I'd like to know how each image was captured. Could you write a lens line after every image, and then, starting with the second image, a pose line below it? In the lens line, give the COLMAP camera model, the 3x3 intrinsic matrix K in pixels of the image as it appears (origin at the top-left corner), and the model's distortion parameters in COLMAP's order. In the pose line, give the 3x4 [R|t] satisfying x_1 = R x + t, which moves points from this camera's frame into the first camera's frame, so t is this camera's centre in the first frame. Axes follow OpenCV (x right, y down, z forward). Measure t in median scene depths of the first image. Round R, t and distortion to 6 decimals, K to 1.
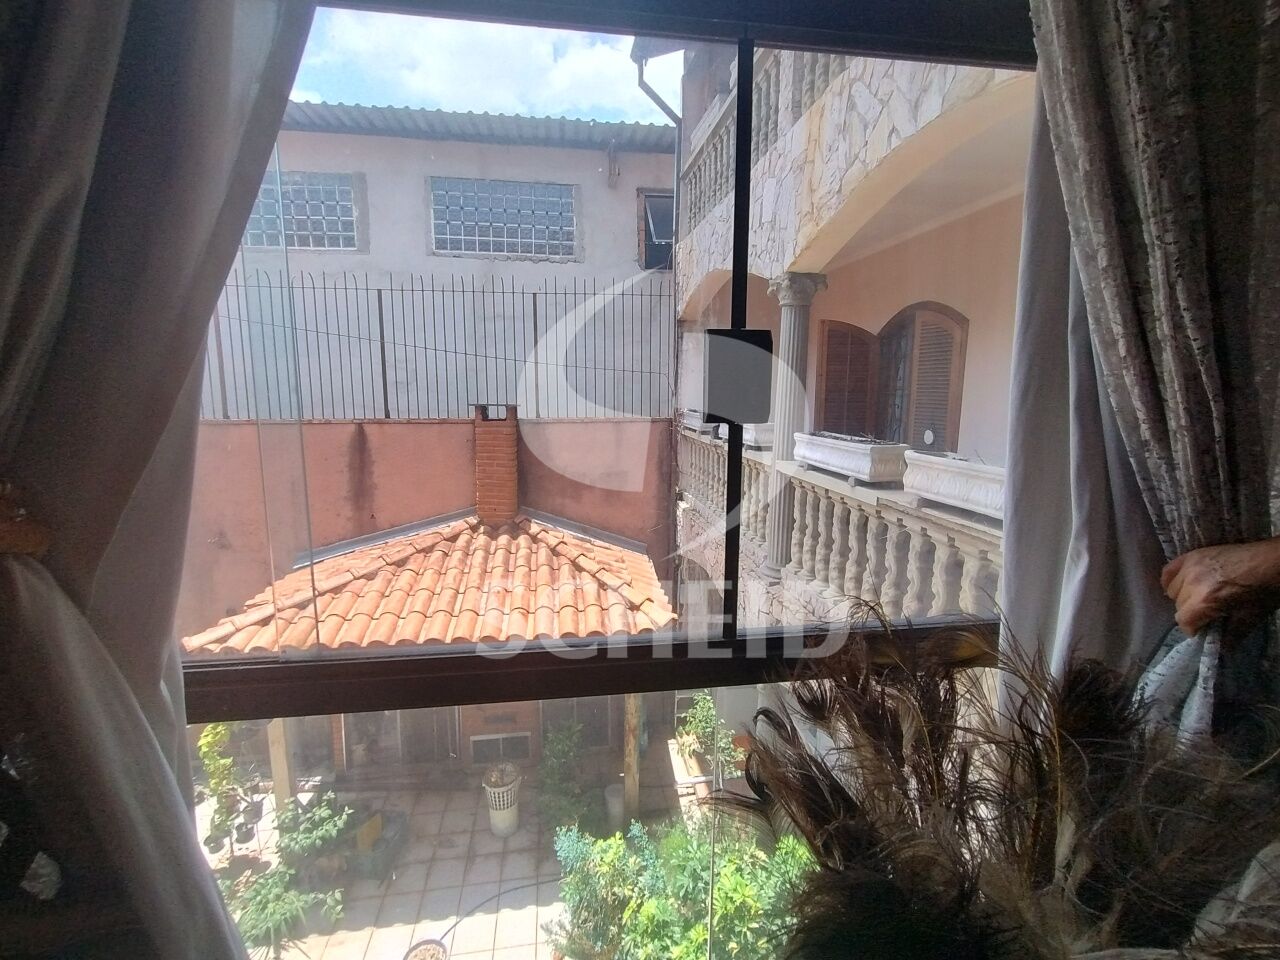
lens RADIAL K [[588.5, 0, 632.7], [0, 588.5, 472.3], [0, 0, 1]] dist [-0.009158, 0.003512]
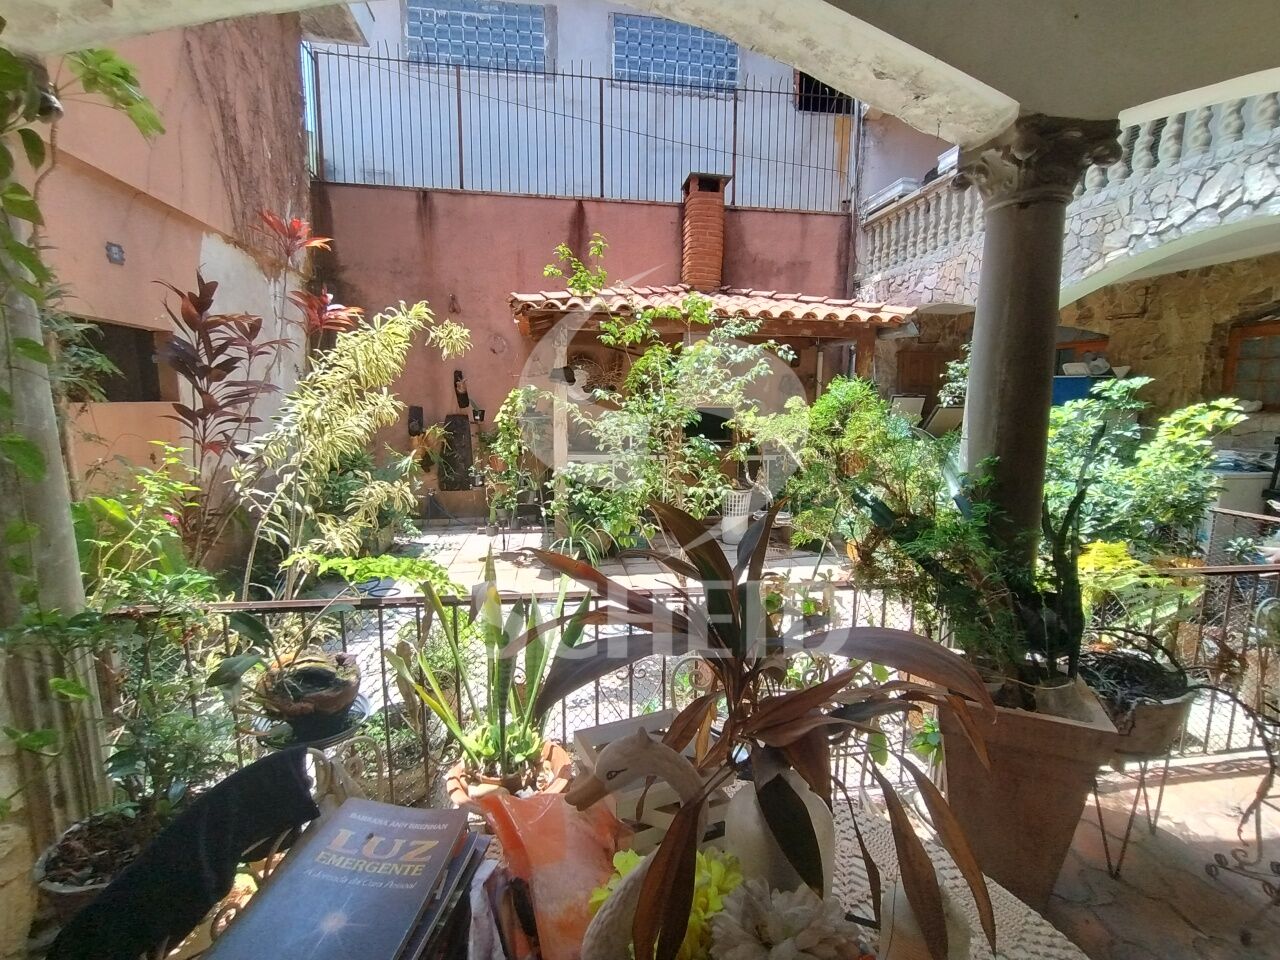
lens RADIAL K [[588.5, 0, 638.9], [0, 588.5, 484.6], [0, 0, 1]] dist [-0.009158, 0.003512]
pose [[0.999973, 0.000976, 0.007285, -0.355120], [-0.000858, 0.999868, -0.016197, 0.457574], [-0.007299, 0.016190, 0.999842, -0.088621]]
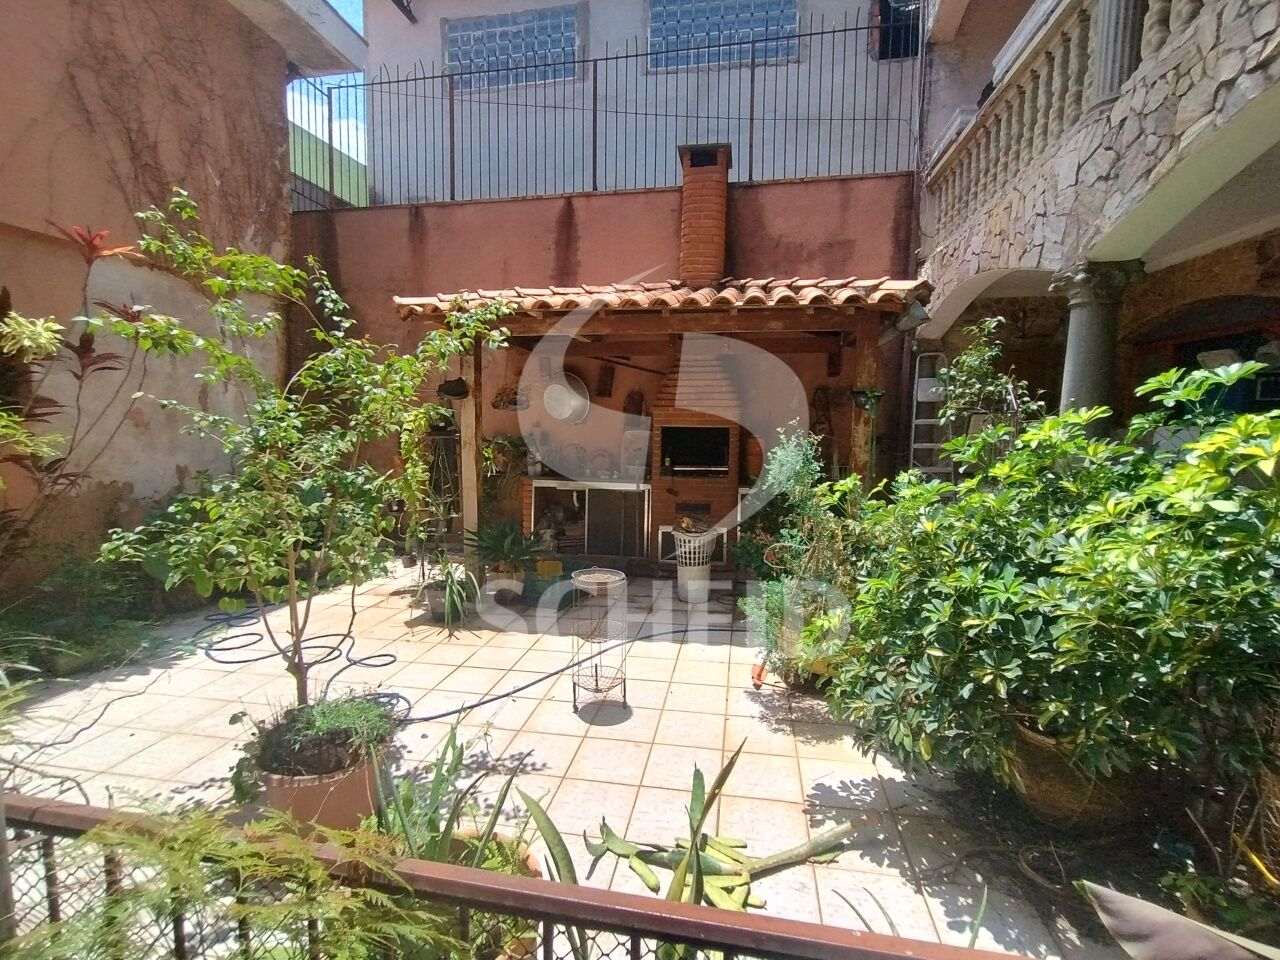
lens RADIAL K [[588.5, 0, 636.1], [0, 588.5, 478.9], [0, 0, 1]] dist [-0.009158, 0.003512]
pose [[0.946167, 0.033361, -0.321955, -0.024151], [-0.054104, 0.996981, -0.055694, 0.428881], [0.319125, 0.070114, 0.945116, 0.136136]]
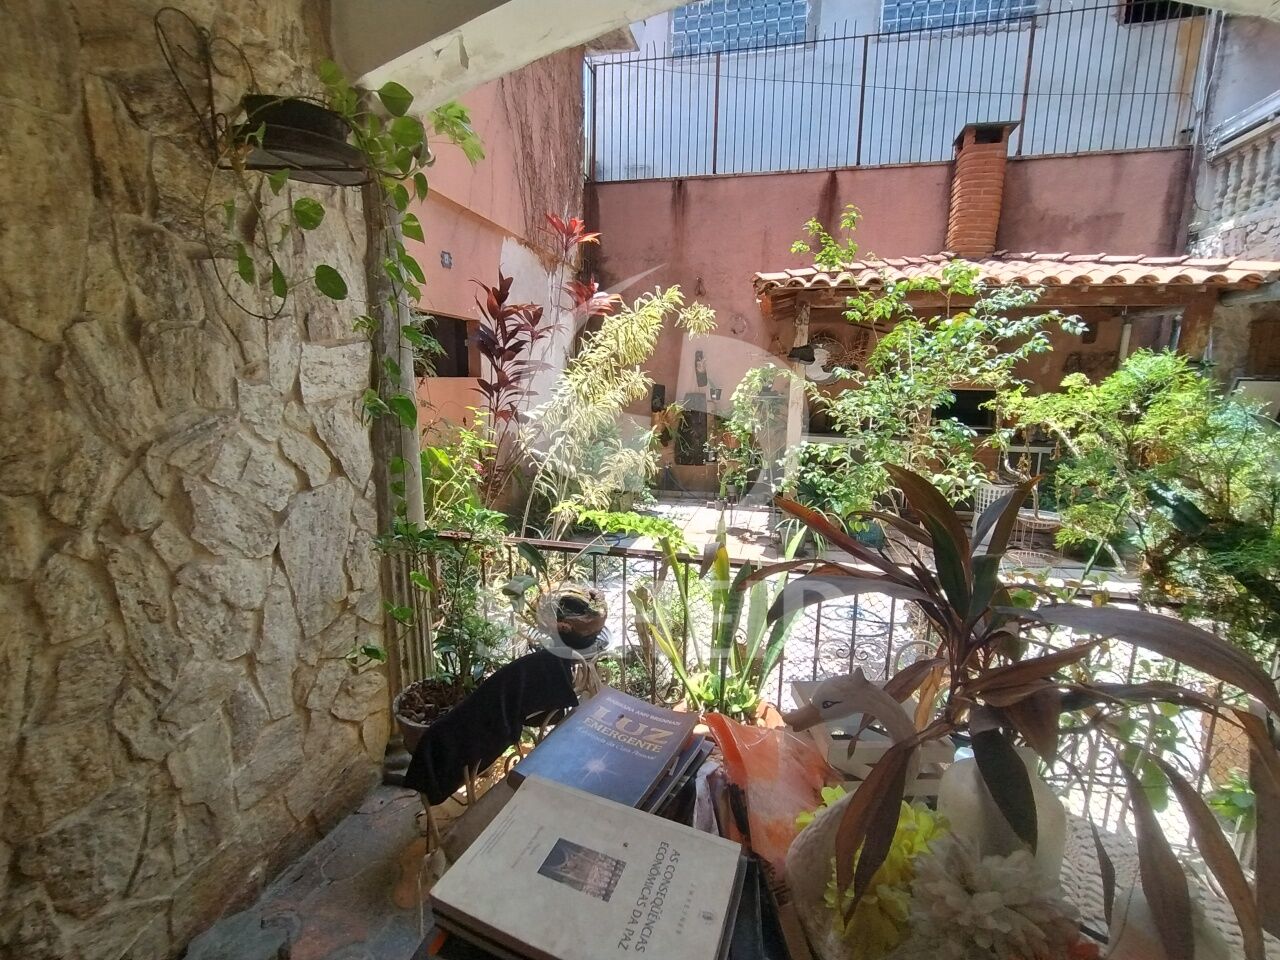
lens RADIAL K [[588.5, 0, 638.1], [0, 588.5, 481.5], [0, 0, 1]] dist [-0.009158, 0.003512]
pose [[0.926906, 0.073678, -0.367990, -0.354327], [-0.069830, 0.997275, 0.023783, 0.462649], [0.368740, 0.003652, 0.929526, -0.102981]]
